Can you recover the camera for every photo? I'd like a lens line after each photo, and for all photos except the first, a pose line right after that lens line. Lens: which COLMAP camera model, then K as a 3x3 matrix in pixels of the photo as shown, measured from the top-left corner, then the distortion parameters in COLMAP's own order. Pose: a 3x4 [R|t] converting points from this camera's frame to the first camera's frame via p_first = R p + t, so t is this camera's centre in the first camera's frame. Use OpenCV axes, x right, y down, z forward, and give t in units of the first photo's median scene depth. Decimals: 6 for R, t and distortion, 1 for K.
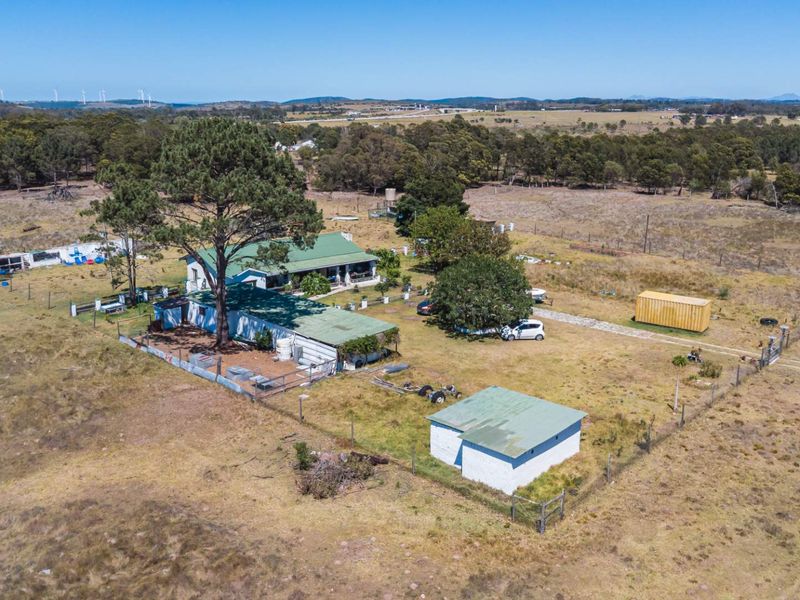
lens RADIAL K [[758.5, 0, 400.0], [0, 758.5, 300.0], [0, 0, 1]] dist [0.002611, 0.011473]
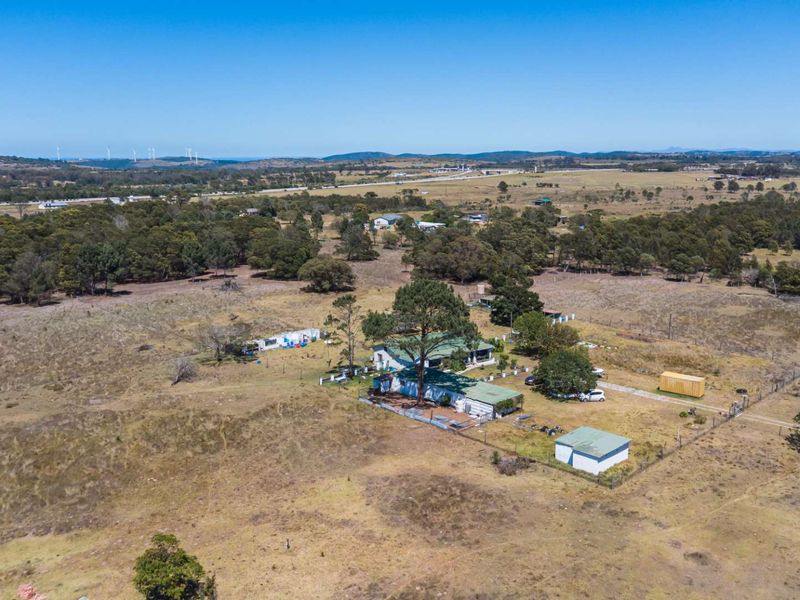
lens RADIAL K [[758.5, 0, 400.0], [0, 758.5, 300.0], [0, 0, 1]] dist [0.002611, 0.011473]
pose [[0.998824, 0.001191, -0.048469, -0.186215], [-0.004446, 0.997736, -0.067110, -0.058012], [0.048280, 0.067246, 0.996568, -0.733740]]
